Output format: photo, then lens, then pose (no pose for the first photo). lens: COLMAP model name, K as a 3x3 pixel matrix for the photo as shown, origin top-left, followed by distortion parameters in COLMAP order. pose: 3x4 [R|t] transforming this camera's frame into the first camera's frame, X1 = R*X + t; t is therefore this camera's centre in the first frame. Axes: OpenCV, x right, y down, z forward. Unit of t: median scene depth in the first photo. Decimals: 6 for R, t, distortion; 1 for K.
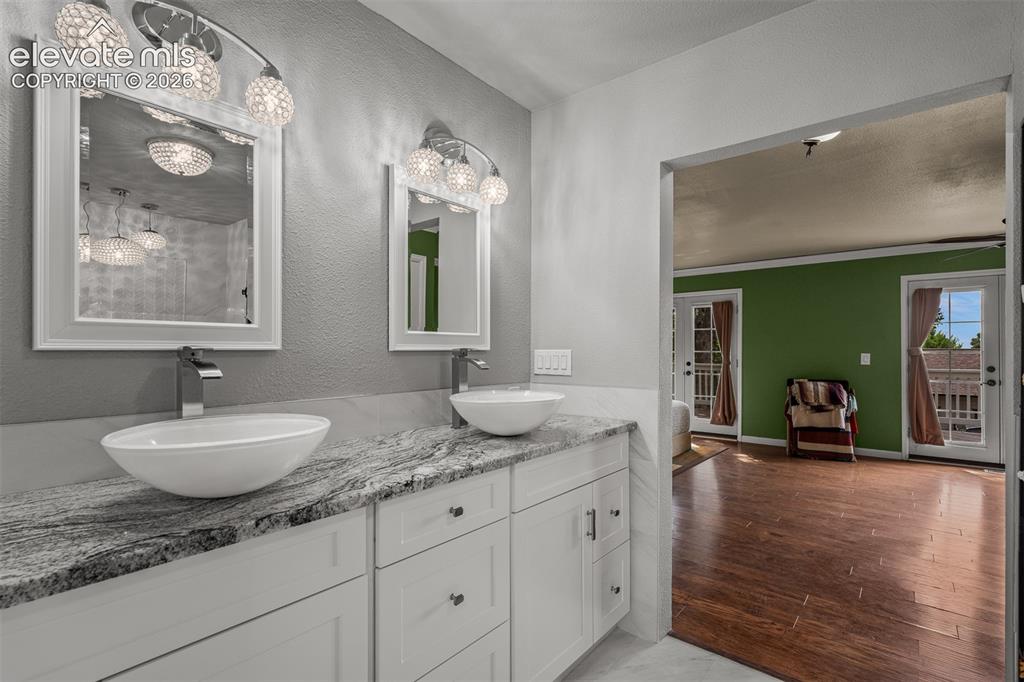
lens RADIAL K [[473.8, 0, 507.3], [0, 473.8, 347.5], [0, 0, 1]] dist [-0.010957, 0.000049]
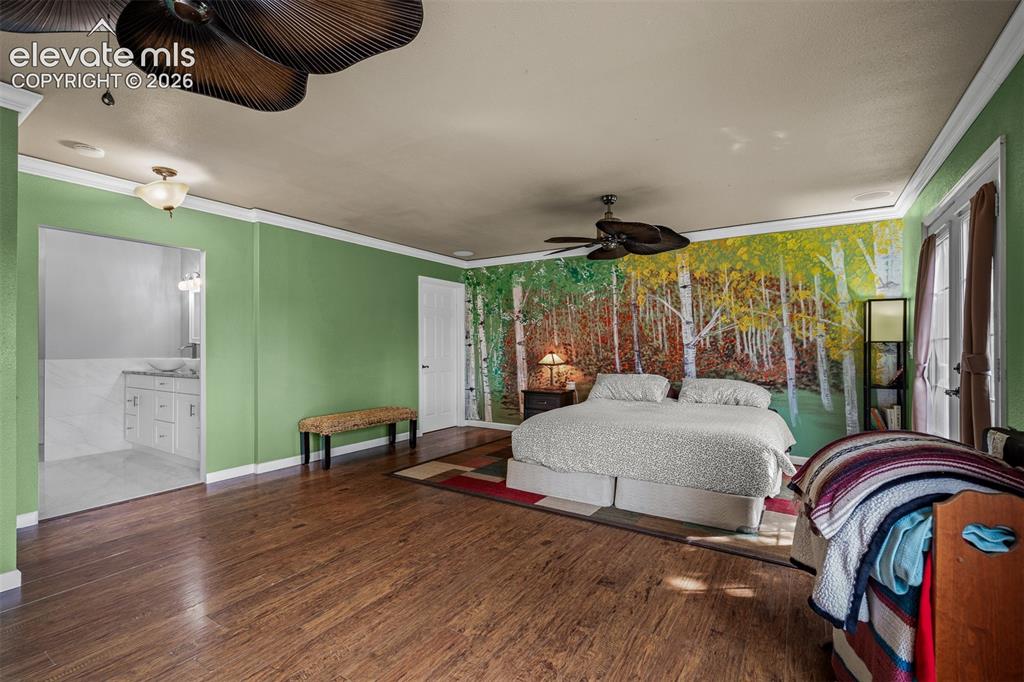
lens RADIAL K [[454.4, 0, 510.4], [0, 454.4, 346.0], [0, 0, 1]] dist [-0.000283, 0.000014]
pose [[0.138499, -0.005735, -0.990346, 0.909039], [0.010688, 0.999934, -0.004296, 0.017607], [0.990305, -0.009990, 0.138551, 0.756568]]
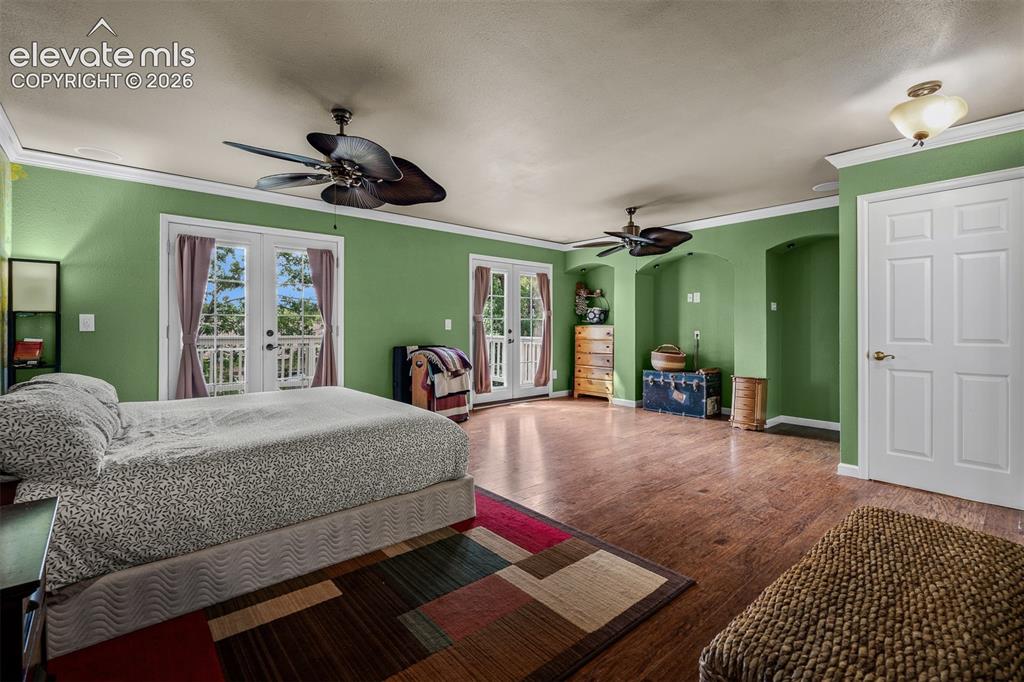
lens RADIAL K [[453.9, 0, 504.7], [0, 453.9, 330.5], [0, 0, 1]] dist [-0.002564, -0.000487]
pose [[0.150267, -0.010718, 0.988587, -0.264271], [-0.009148, 0.999883, 0.012231, 0.024987], [-0.988603, -0.010881, 0.150151, 0.741562]]
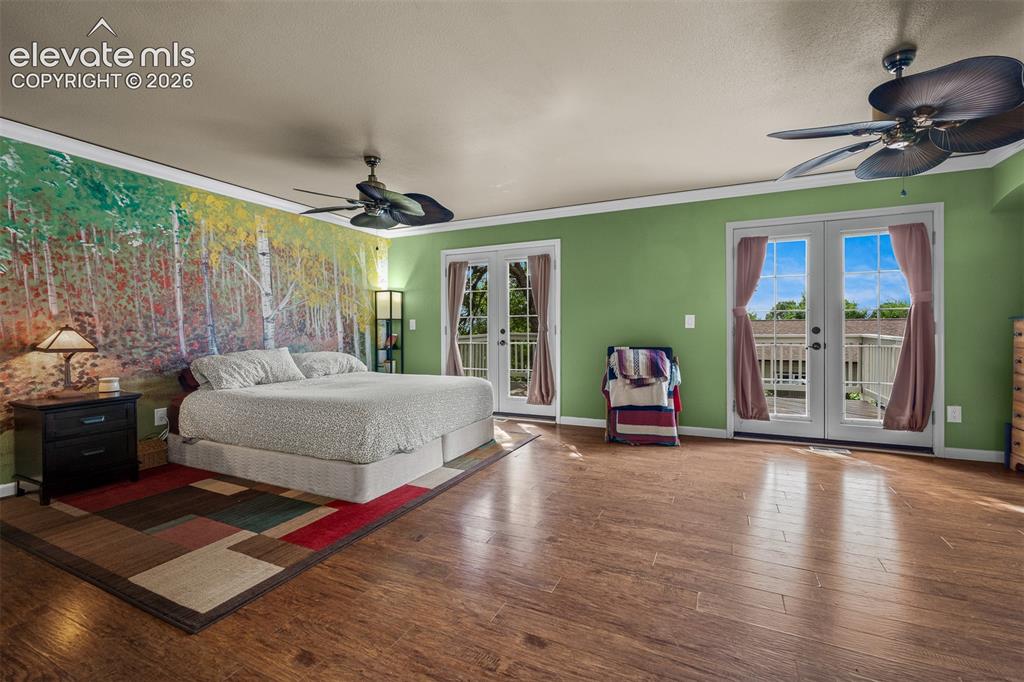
lens RADIAL K [[453.9, 0, 504.7], [0, 453.9, 330.5], [0, 0, 1]] dist [-0.002564, -0.000487]
pose [[0.966786, -0.009823, 0.255398, 0.239260], [0.006280, 0.999872, 0.014683, 0.027692], [-0.255509, -0.012592, 0.966725, 0.306914]]
